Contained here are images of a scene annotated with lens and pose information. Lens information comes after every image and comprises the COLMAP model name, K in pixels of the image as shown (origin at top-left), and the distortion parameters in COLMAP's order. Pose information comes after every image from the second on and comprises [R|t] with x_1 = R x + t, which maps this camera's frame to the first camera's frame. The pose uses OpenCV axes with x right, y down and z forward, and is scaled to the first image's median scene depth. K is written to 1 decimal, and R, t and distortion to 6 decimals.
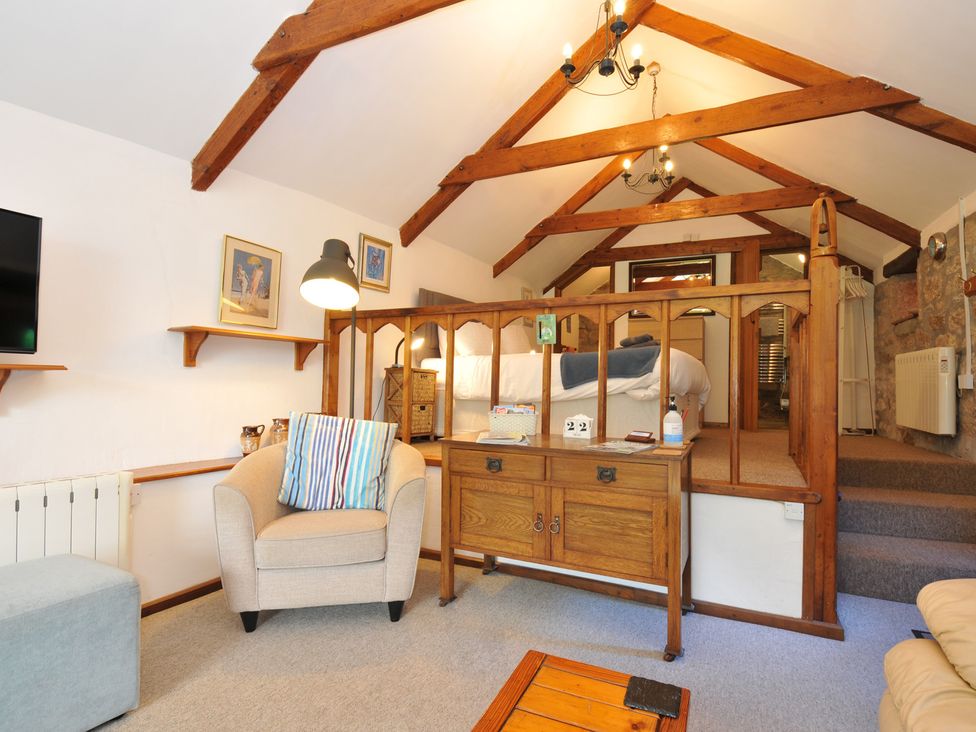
lens RADIAL K [[506.3, 0, 494.4], [0, 506.3, 371.8], [0, 0, 1]] dist [0.001527, -0.001128]
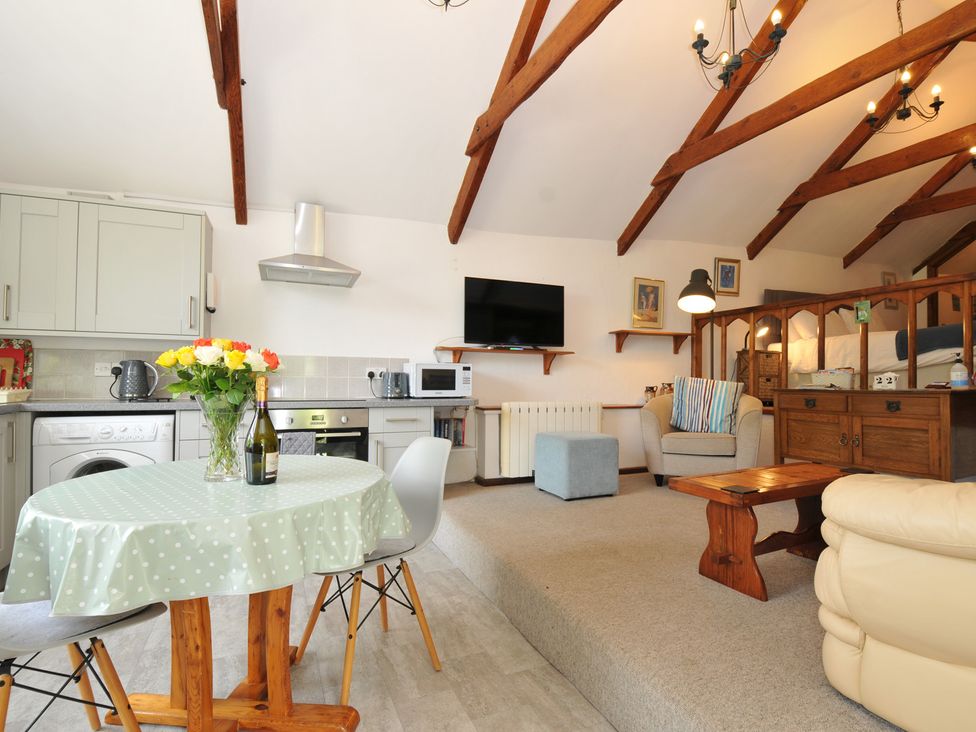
lens RADIAL K [[480.0, 0, 495.2], [0, 480.0, 373.8], [0, 0, 1]] dist [0.014306, -0.022605]
pose [[0.768322, -0.020448, -0.639737, 0.117165], [0.023373, 0.999719, -0.003883, 0.044438], [0.639637, -0.011969, 0.768584, -0.435270]]
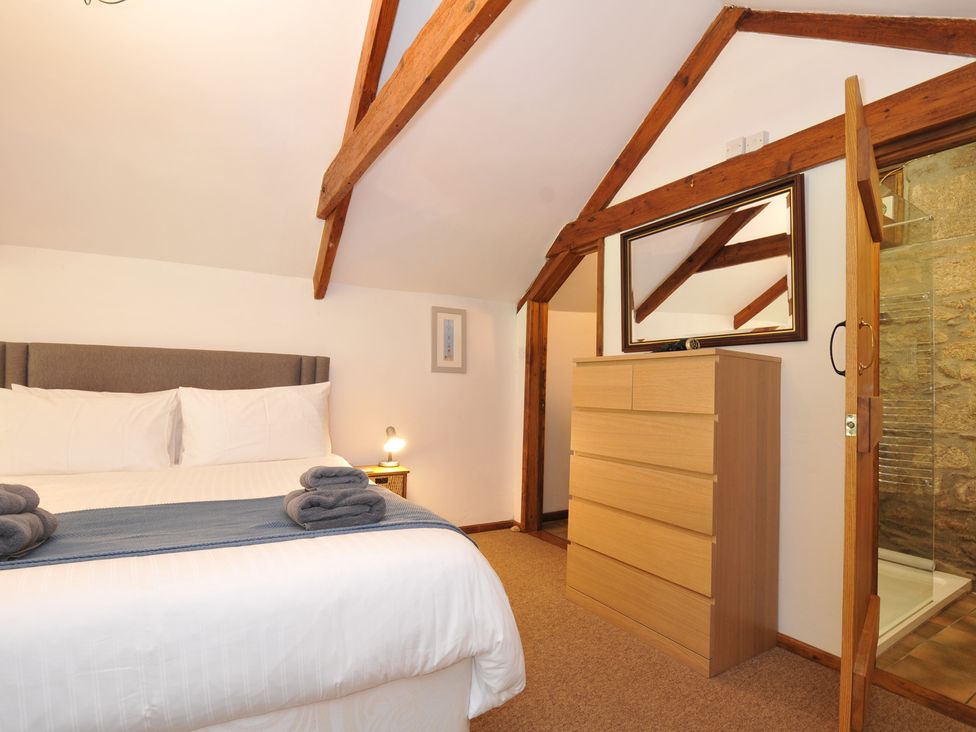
lens RADIAL K [[480.0, 0, 495.2], [0, 480.0, 373.8], [0, 0, 1]] dist [0.014306, -0.022605]
pose [[0.846478, -0.012237, -0.532282, 0.682834], [-0.002321, 0.999642, -0.026673, -0.123506], [0.532418, 0.023813, 0.846147, 0.944392]]
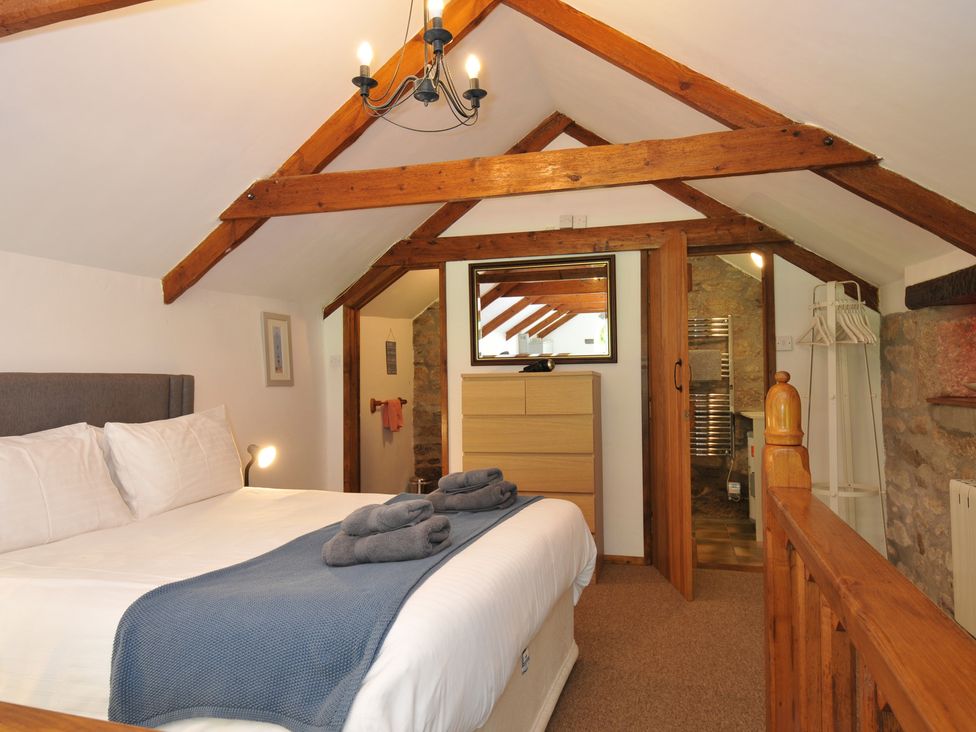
lens RADIAL K [[651.7, 0, 489.9], [0, 651.7, 373.5], [0, 0, 1]] dist [0.026622, 0.000179]
pose [[0.984460, -0.025542, 0.173740, 0.274632], [0.025443, 0.999672, 0.002801, -0.166373], [-0.173754, 0.001663, 0.984788, 0.501726]]
